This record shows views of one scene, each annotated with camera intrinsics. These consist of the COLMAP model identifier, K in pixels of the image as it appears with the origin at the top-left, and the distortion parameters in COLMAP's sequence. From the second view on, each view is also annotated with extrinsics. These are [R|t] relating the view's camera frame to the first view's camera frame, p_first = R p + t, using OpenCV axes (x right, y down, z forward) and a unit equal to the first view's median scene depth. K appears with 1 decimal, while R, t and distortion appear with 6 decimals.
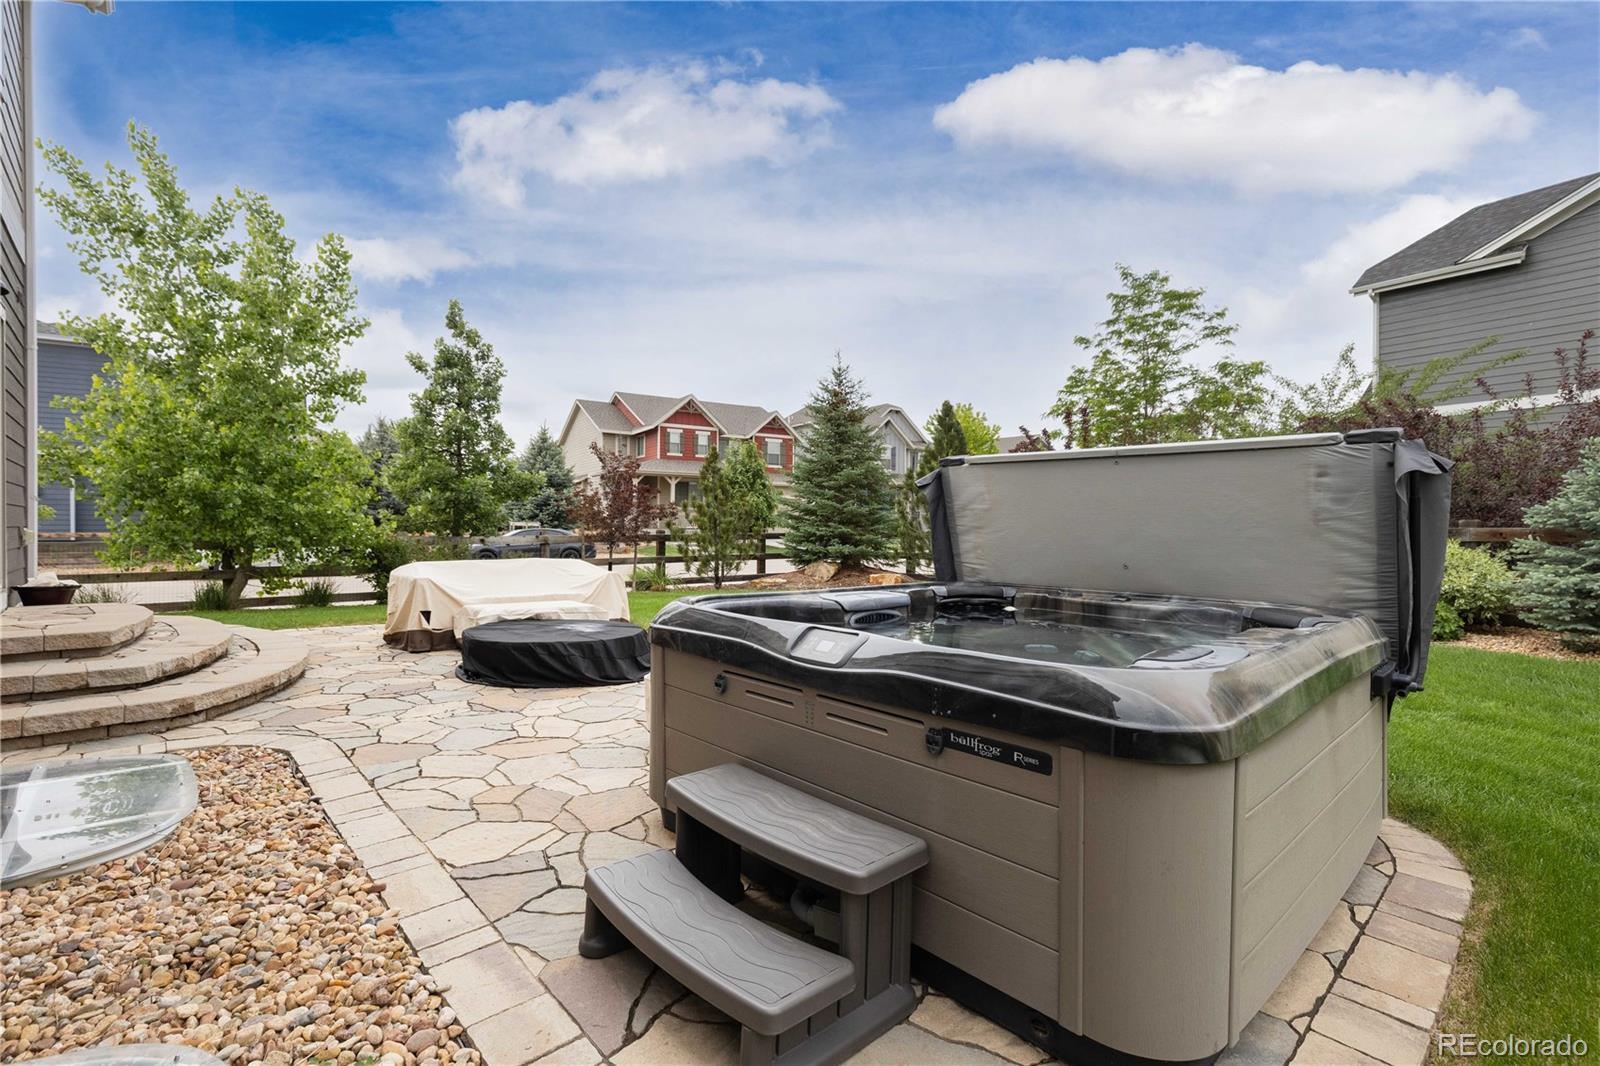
lens RADIAL K [[728.7, 0, 799.2], [0, 728.7, 524.5], [0, 0, 1]] dist [0.006630, -0.000172]
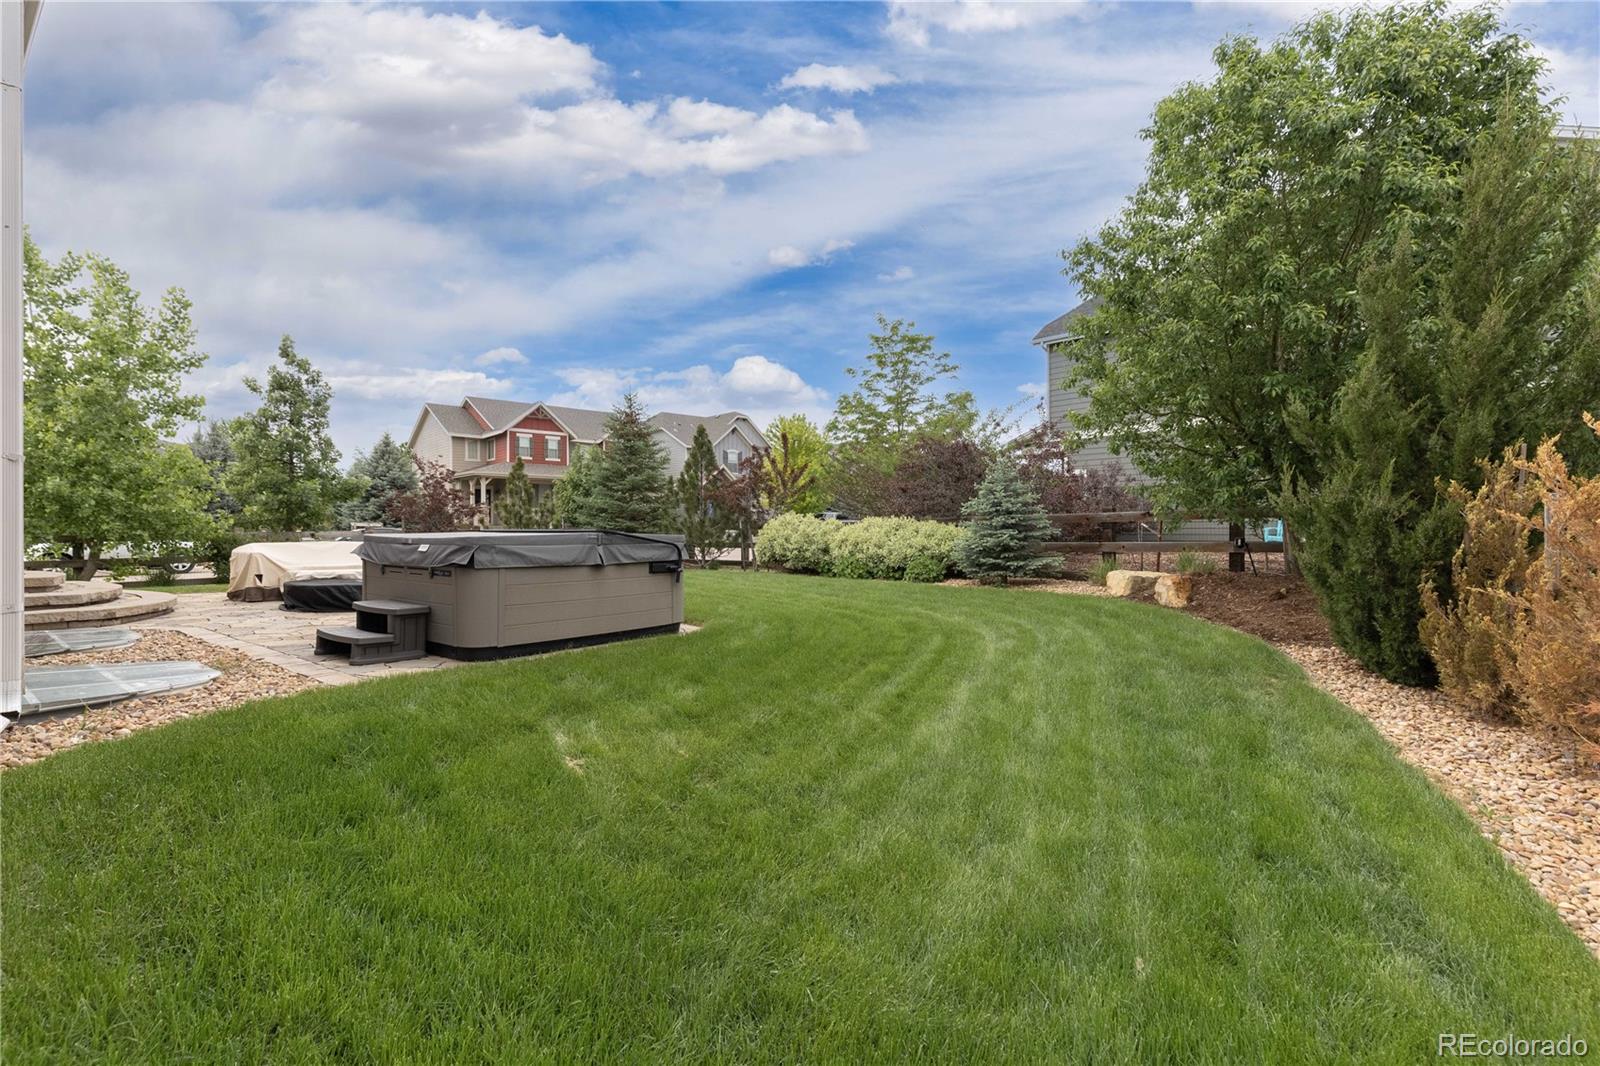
lens RADIAL K [[728.7, 0, 799.2], [0, 728.7, 524.5], [0, 0, 1]] dist [0.006630, -0.000172]
pose [[0.987398, -0.007414, 0.158086, 0.187178], [0.007658, 0.999970, -0.000930, 0.013601], [-0.158074, 0.002129, 0.987425, -0.354870]]
